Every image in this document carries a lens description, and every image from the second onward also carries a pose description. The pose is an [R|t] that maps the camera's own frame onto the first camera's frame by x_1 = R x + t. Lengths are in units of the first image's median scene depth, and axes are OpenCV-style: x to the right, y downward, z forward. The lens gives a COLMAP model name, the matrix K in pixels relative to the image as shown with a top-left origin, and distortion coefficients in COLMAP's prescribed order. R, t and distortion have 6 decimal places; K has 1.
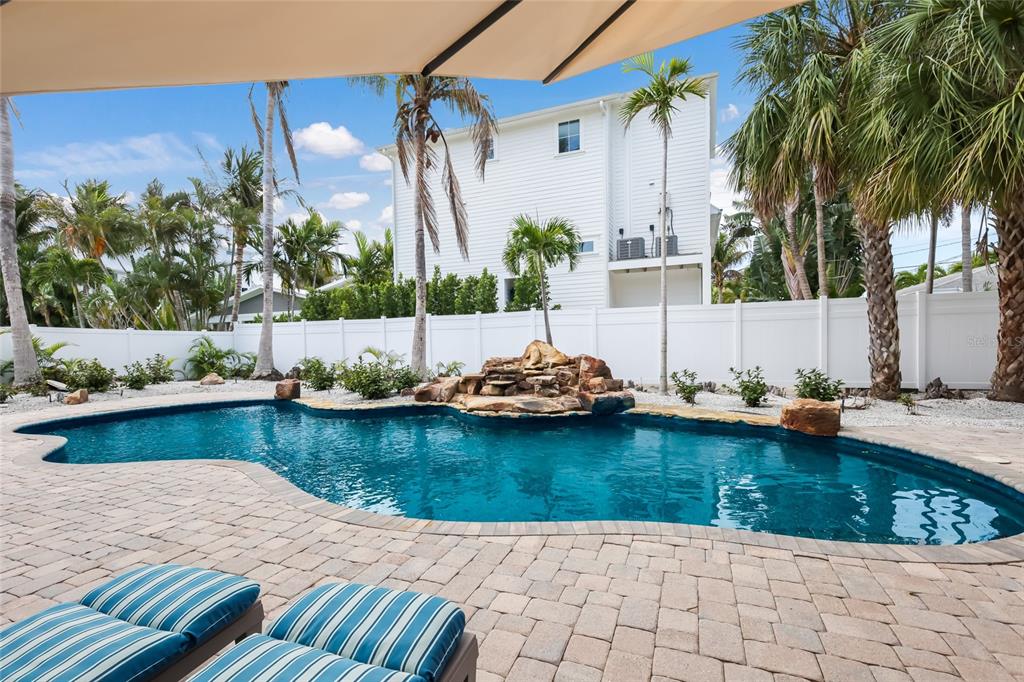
lens RADIAL K [[454.4, 0, 510.7], [0, 454.4, 359.0], [0, 0, 1]] dist [0.001546, 0.000124]
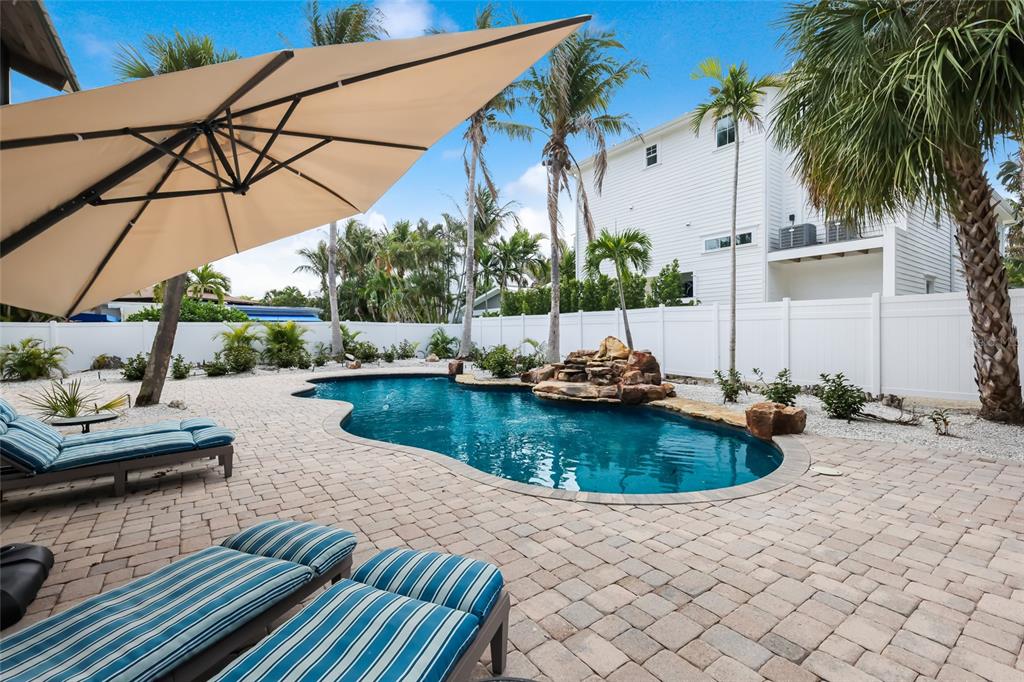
lens RADIAL K [[445.8, 0, 528.1], [0, 445.8, 339.0], [0, 0, 1]] dist [0.001187, 0.000485]
pose [[0.858973, 0.023006, -0.511504, 0.406417], [-0.032457, 0.999427, -0.009555, -0.014730], [0.510991, 0.024809, 0.859228, -0.069395]]
